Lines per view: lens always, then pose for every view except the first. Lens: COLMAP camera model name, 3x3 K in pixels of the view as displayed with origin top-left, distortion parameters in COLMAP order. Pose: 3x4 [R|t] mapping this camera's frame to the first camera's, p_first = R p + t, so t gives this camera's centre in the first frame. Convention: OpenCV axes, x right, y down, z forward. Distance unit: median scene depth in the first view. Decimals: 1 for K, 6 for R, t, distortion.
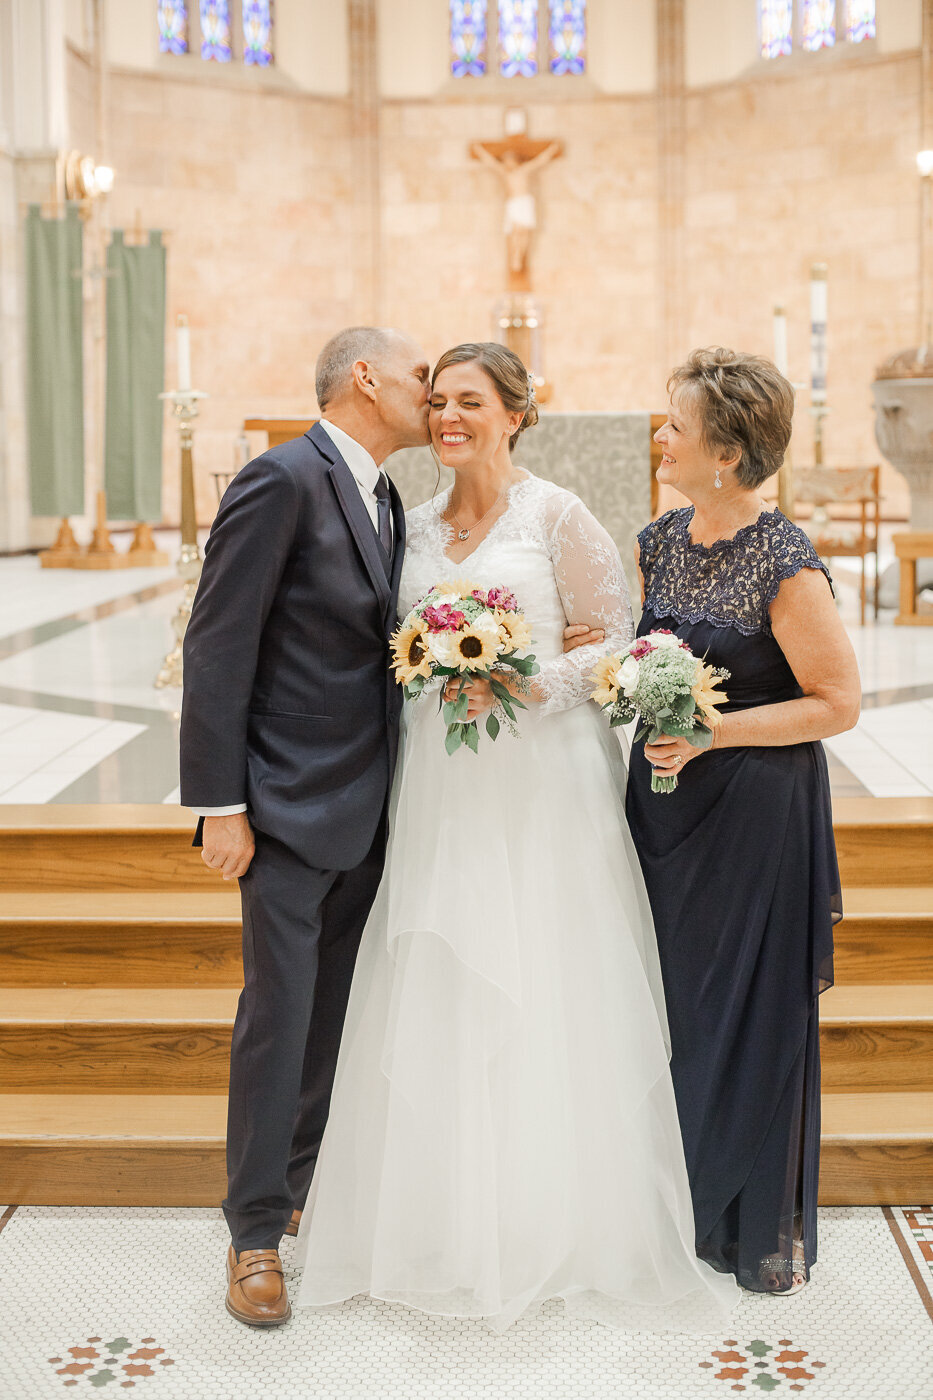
lens RADIAL K [[2060.7, 0, 466.5], [0, 2060.7, 700.0], [0, 0, 1]] dist [-0.116616, 0.060127]
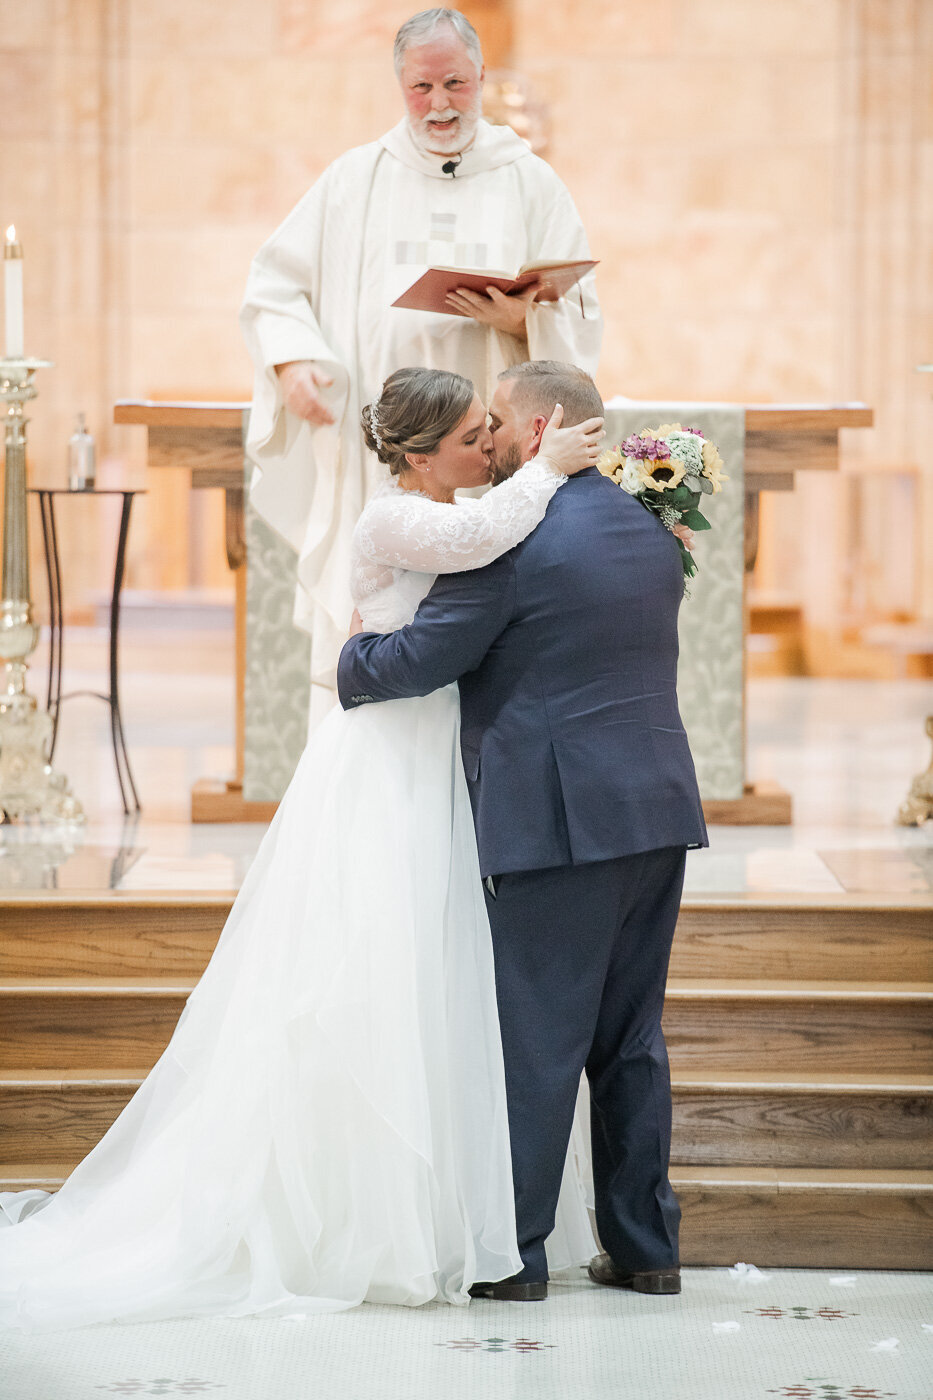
lens RADIAL K [[8042.7, 0, 466.5], [0, 8042.7, 700.0], [0, 0, 1]] dist [2.470920, 16.596354]
pose [[0.999177, 0.018075, 0.036325, -0.134317], [-0.014756, 0.995864, -0.089654, 0.273690], [-0.037795, 0.089045, 0.995310, -2.302136]]
